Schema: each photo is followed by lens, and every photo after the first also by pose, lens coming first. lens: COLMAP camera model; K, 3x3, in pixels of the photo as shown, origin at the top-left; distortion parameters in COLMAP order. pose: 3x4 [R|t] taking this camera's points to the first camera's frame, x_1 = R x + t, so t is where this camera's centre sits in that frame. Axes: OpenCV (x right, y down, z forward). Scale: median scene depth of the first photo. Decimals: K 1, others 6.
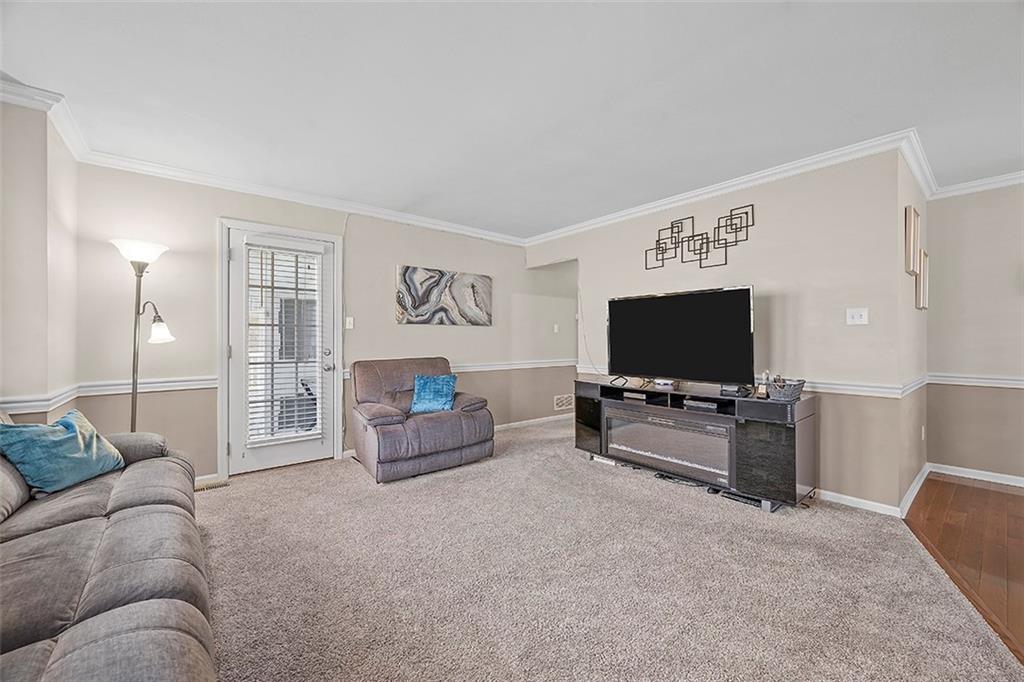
lens RADIAL K [[404.6, 0, 518.7], [0, 404.6, 339.3], [0, 0, 1]] dist [-0.001060, -0.000176]
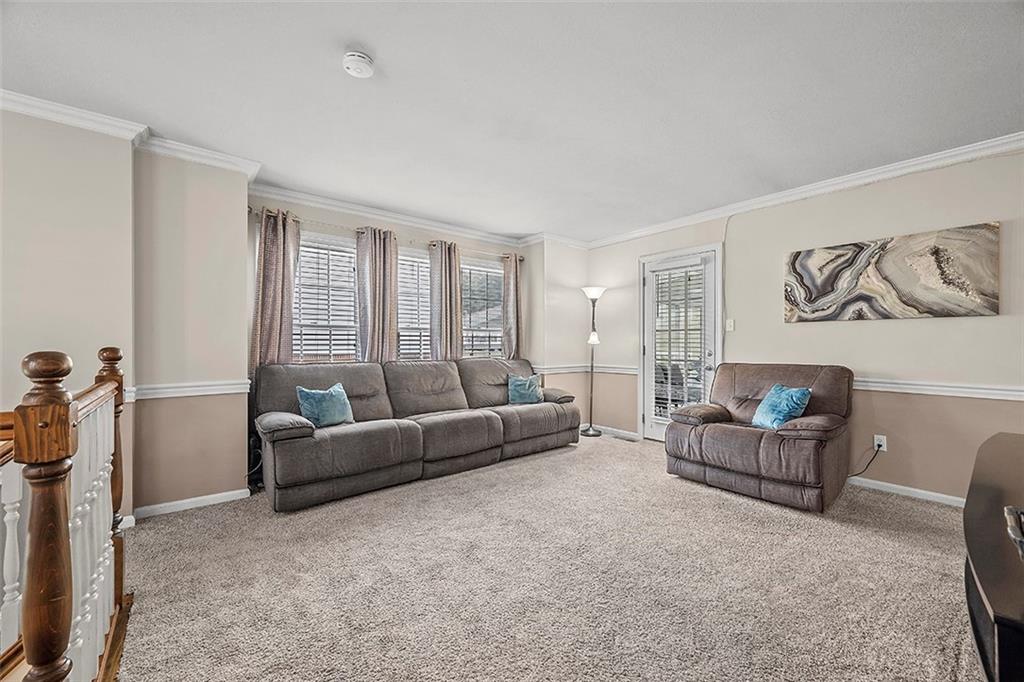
lens RADIAL K [[404.6, 0, 519.1], [0, 404.6, 342.9], [0, 0, 1]] dist [-0.001060, -0.000176]
pose [[-0.012353, 0.004352, -0.999914, 0.535746], [0.003638, 0.999984, 0.004308, -0.001794], [0.999917, -0.003584, -0.012368, 0.435103]]
